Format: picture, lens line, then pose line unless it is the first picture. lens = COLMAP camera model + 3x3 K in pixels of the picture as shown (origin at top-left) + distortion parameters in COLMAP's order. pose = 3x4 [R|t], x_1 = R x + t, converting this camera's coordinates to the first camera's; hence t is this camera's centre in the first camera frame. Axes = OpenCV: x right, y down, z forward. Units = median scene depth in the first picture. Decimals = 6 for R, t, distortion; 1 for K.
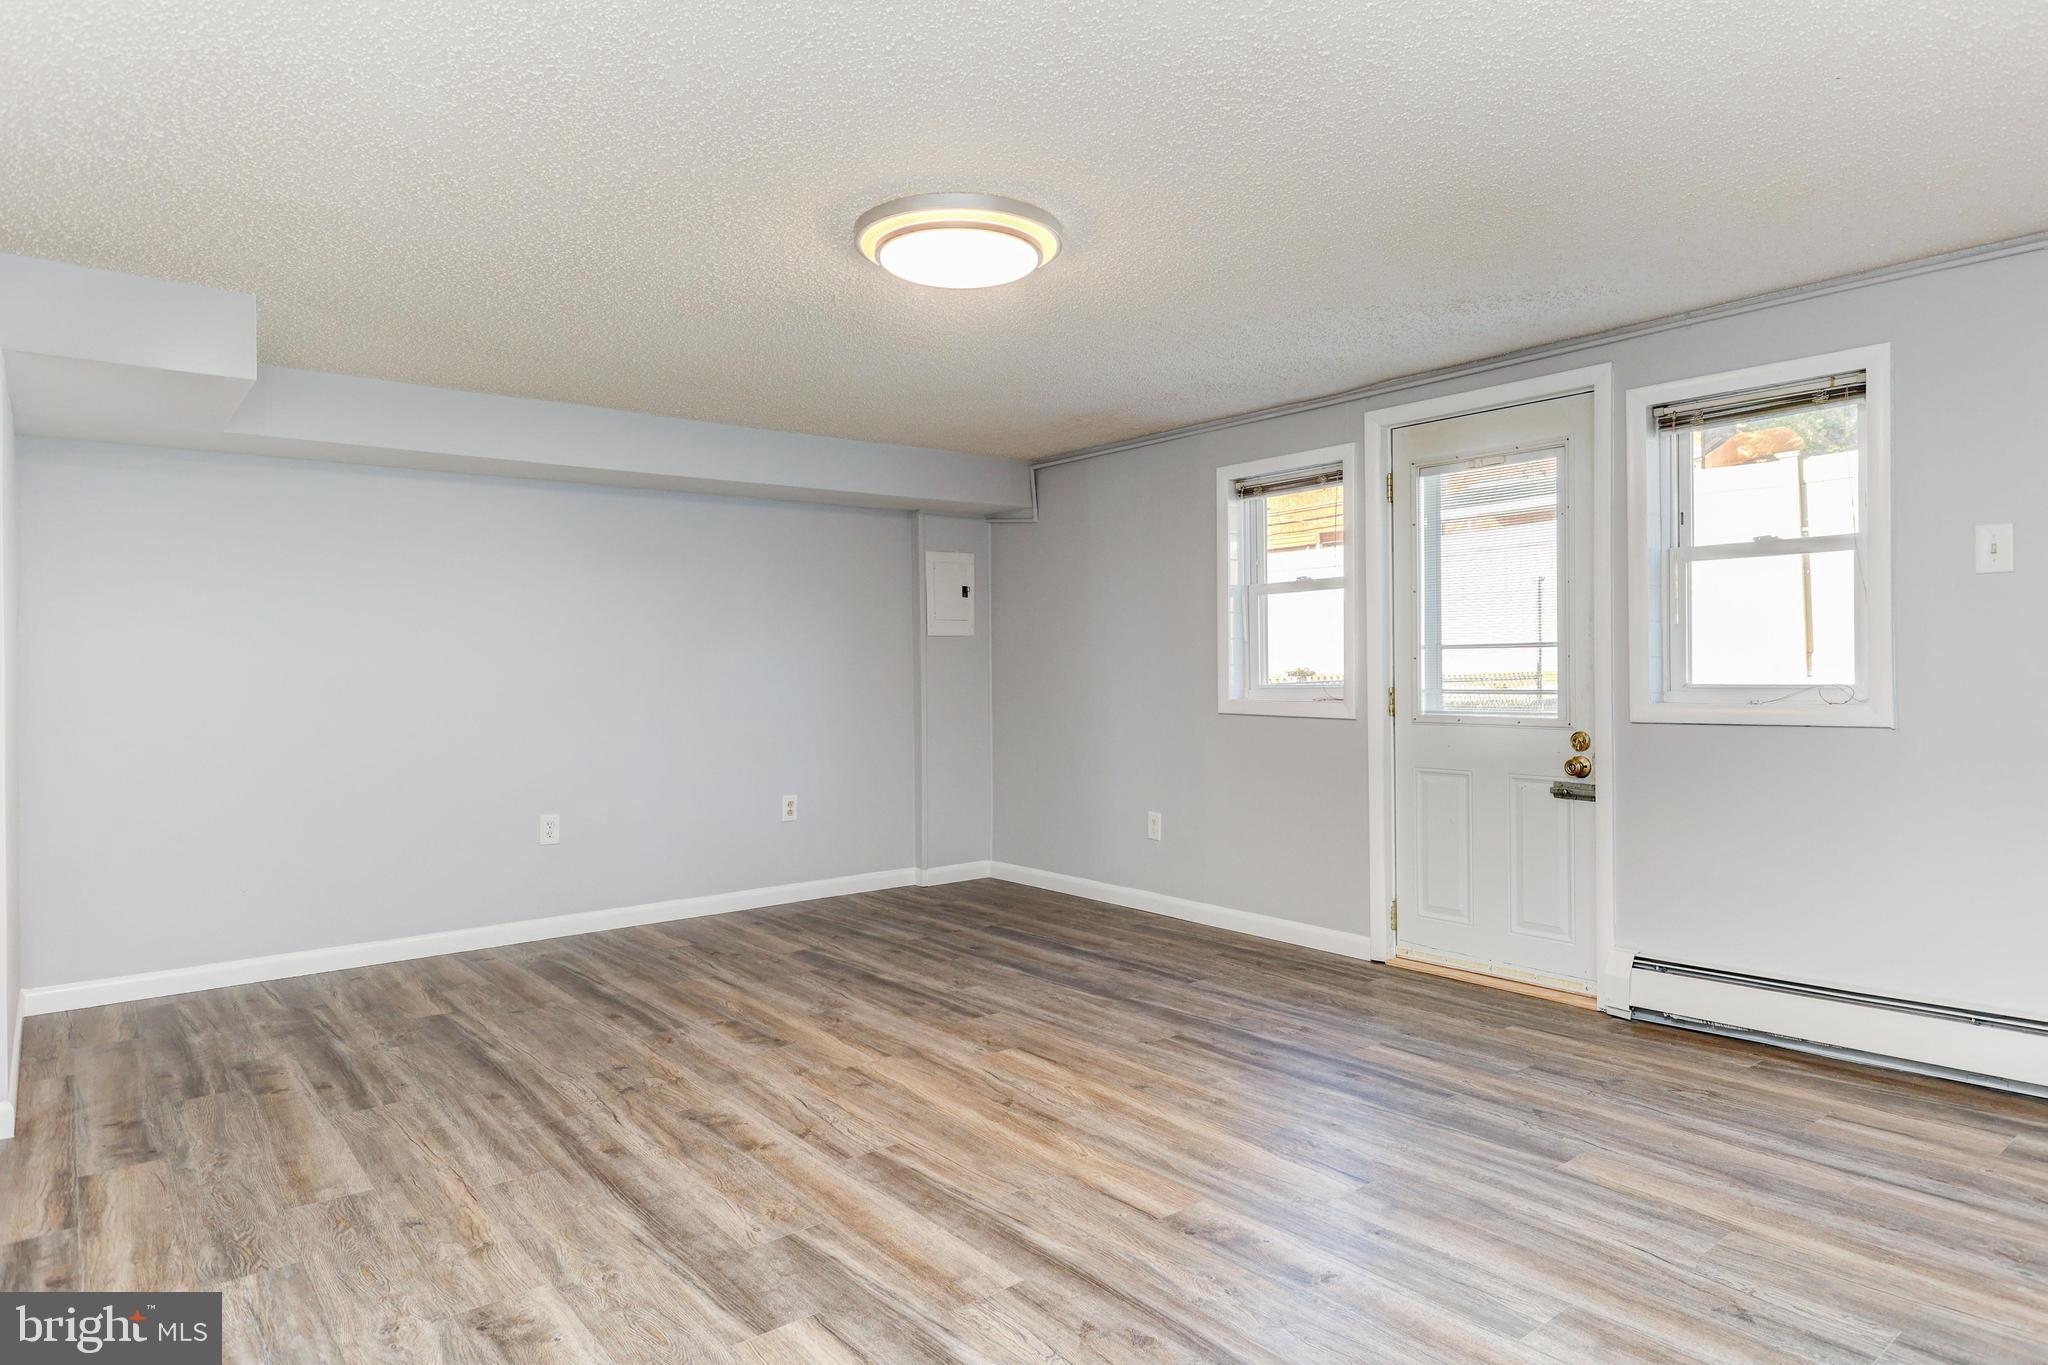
lens RADIAL K [[1200.4, 0, 1031.1], [0, 1200.4, 671.6], [0, 0, 1]] dist [0.014412, -0.003908]
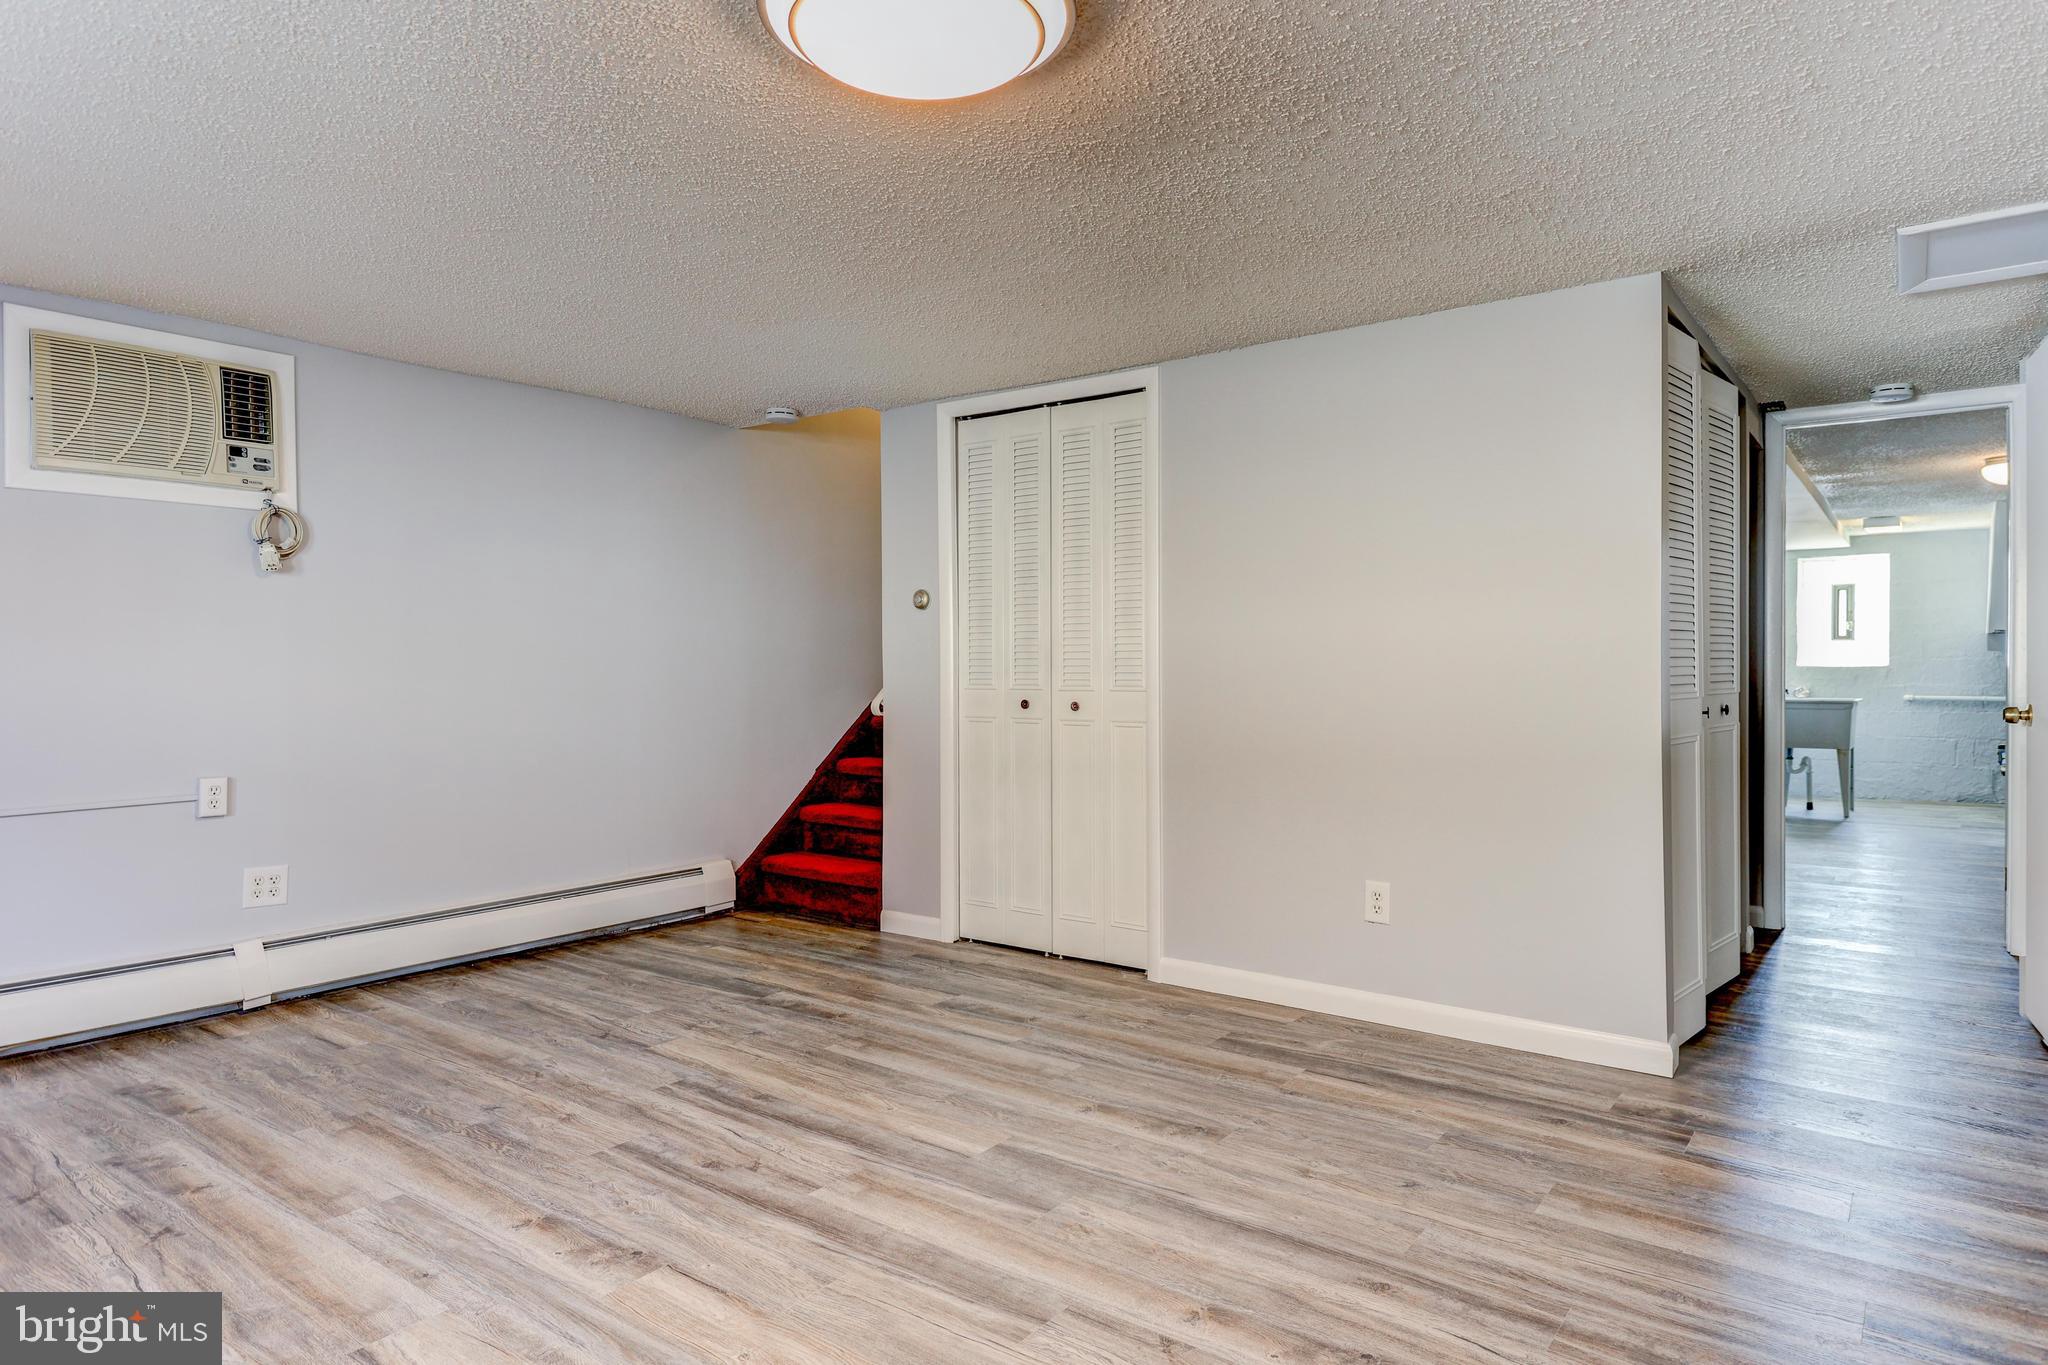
lens RADIAL K [[1200.4, 0, 1035.9], [0, 1200.4, 672.5], [0, 0, 1]] dist [0.014412, -0.003908]
pose [[-0.969359, 0.014329, -0.245231, 0.044837], [0.010486, 0.999801, 0.016969, -0.005988], [0.245425, 0.013878, -0.969316, 1.682140]]
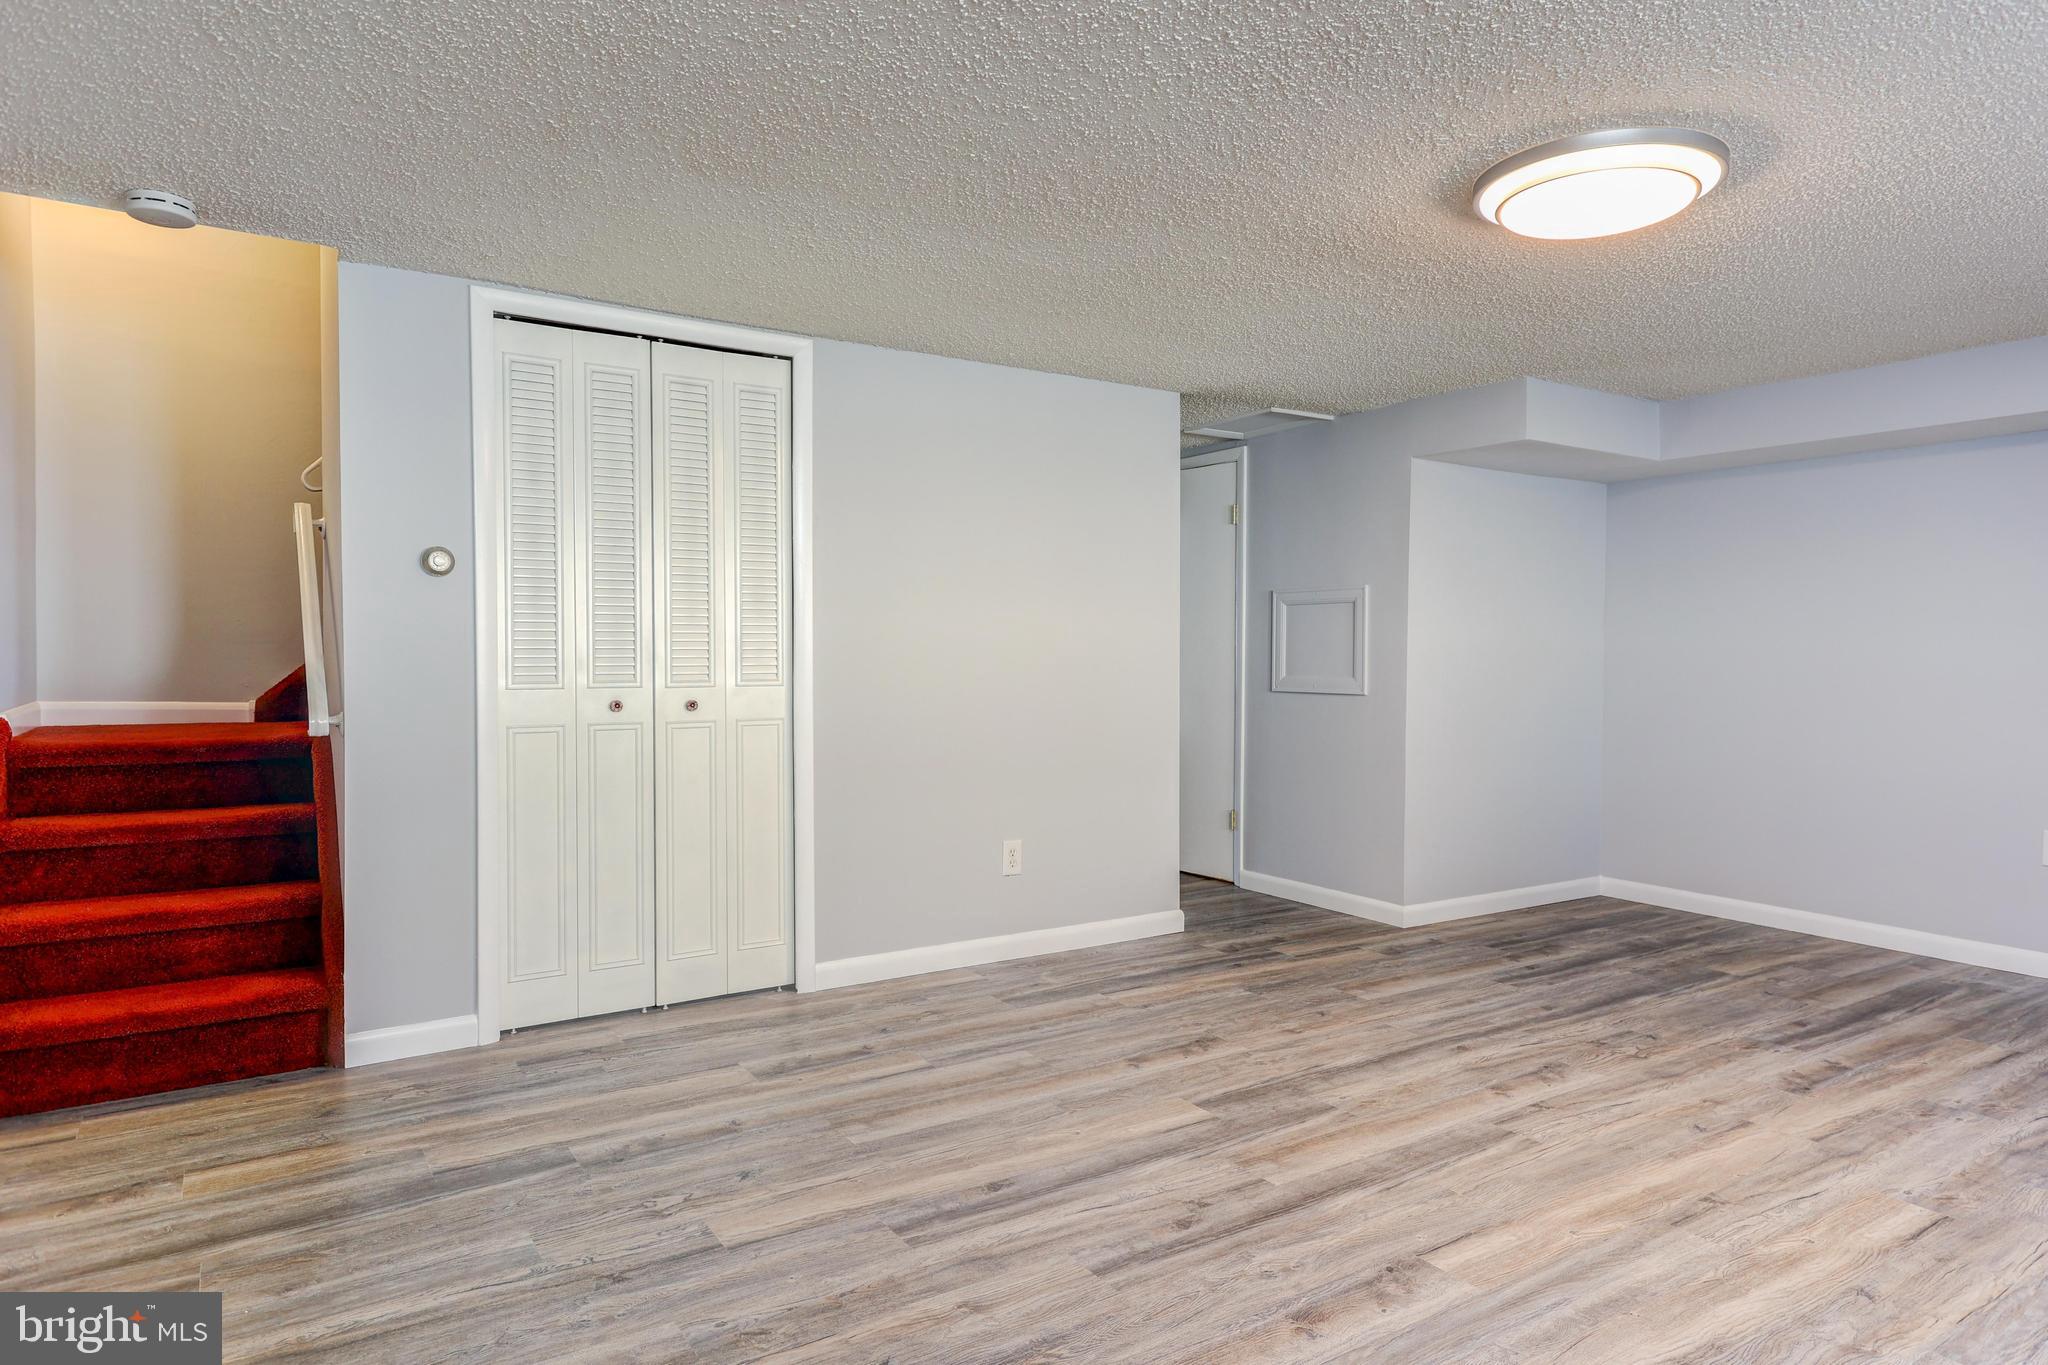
lens RADIAL K [[1200.4, 0, 1040.5], [0, 1200.4, 677.8], [0, 0, 1]] dist [0.014412, -0.003908]
pose [[-0.095399, 0.034841, -0.994829, 0.901712], [-0.011954, 0.999275, 0.036143, -0.018675], [0.995367, 0.015340, -0.094914, 0.683509]]
